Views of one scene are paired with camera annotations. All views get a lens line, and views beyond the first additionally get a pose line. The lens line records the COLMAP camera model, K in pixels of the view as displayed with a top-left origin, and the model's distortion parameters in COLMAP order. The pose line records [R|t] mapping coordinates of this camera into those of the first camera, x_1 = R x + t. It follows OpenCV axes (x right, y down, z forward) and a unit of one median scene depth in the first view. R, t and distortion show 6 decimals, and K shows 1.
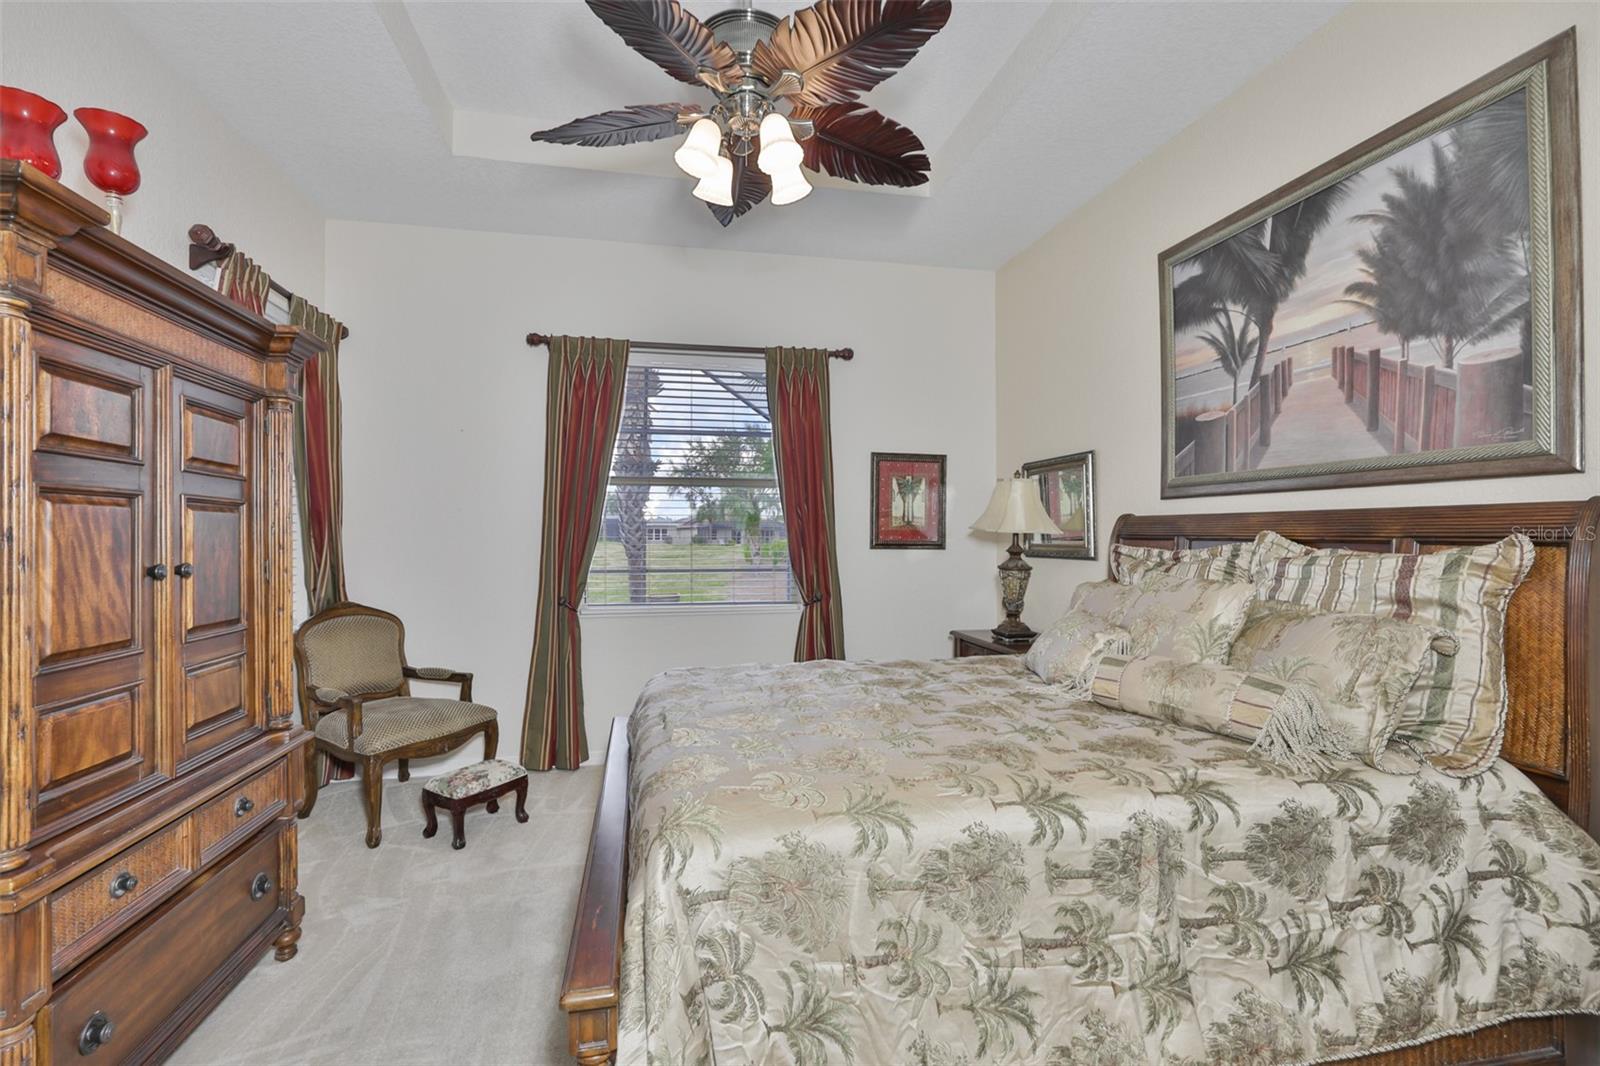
lens RADIAL K [[673.6, 0, 797.2], [0, 673.6, 529.0], [0, 0, 1]] dist [0.001338, 0.000568]
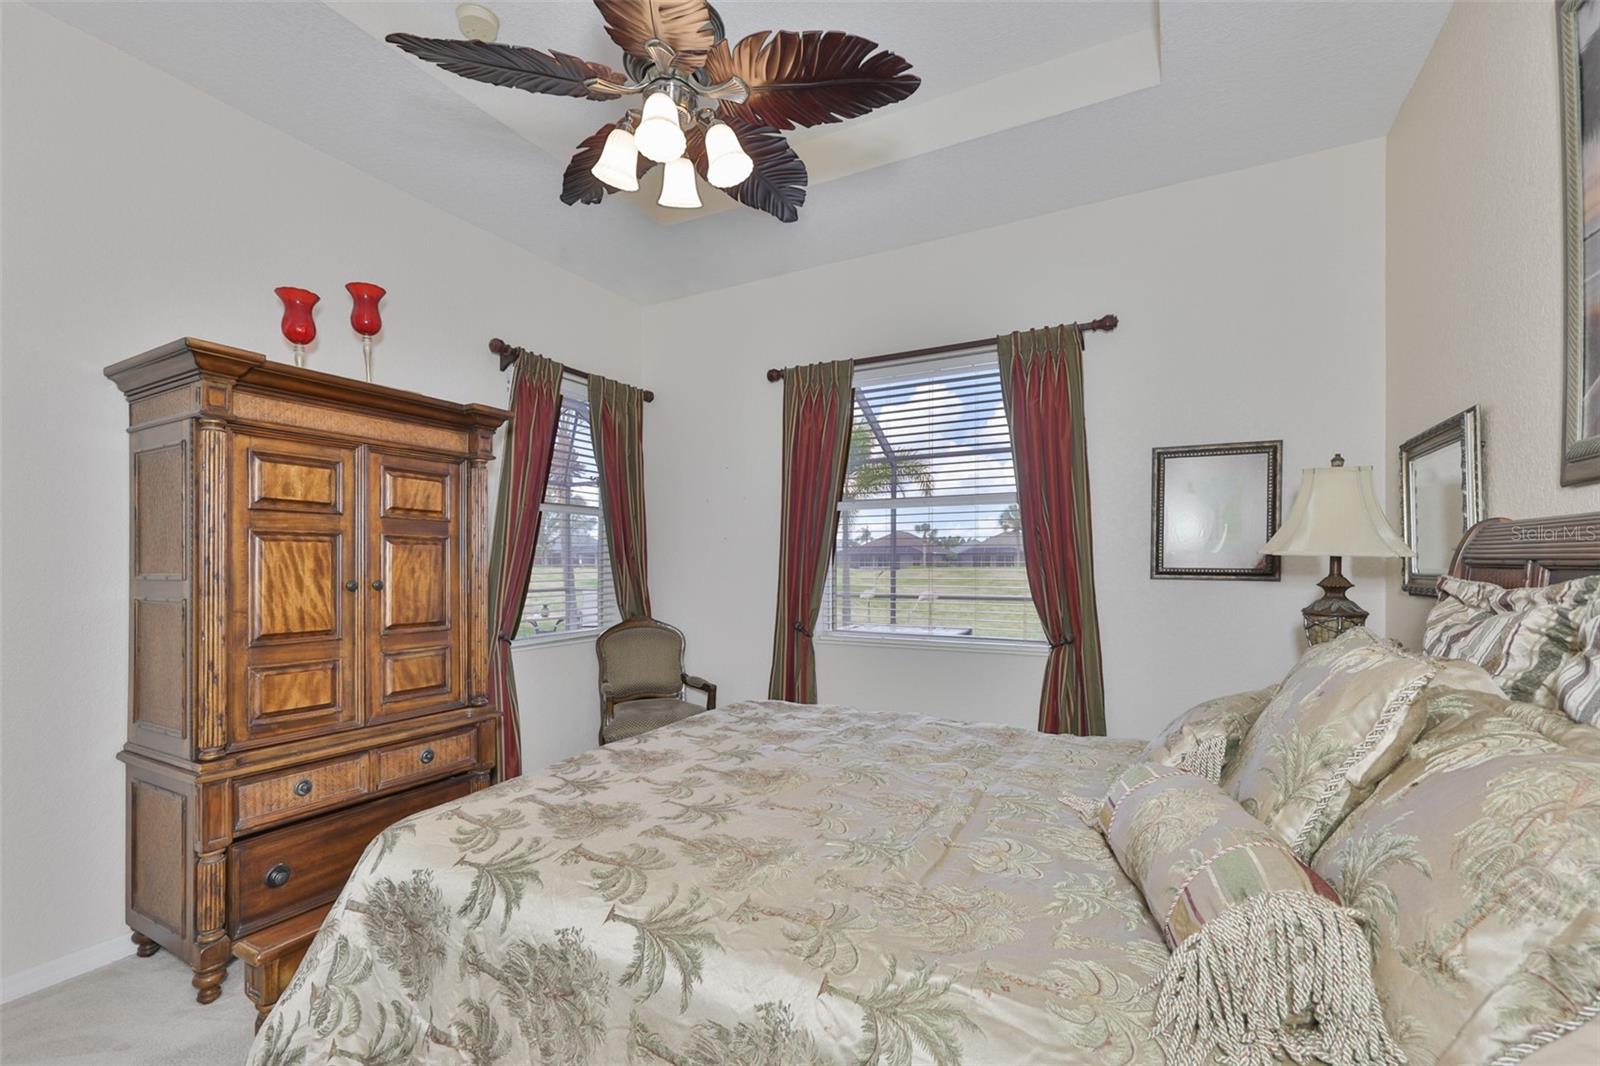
lens RADIAL K [[699.0, 0, 817.0], [0, 699.0, 559.4], [0, 0, 1]] dist [-0.000139, 0.000028]
pose [[0.772975, -0.002803, -0.634430, 0.867980], [0.006849, 0.999969, 0.003927, 0.006490], [0.634400, -0.007381, 0.772970, 0.483644]]
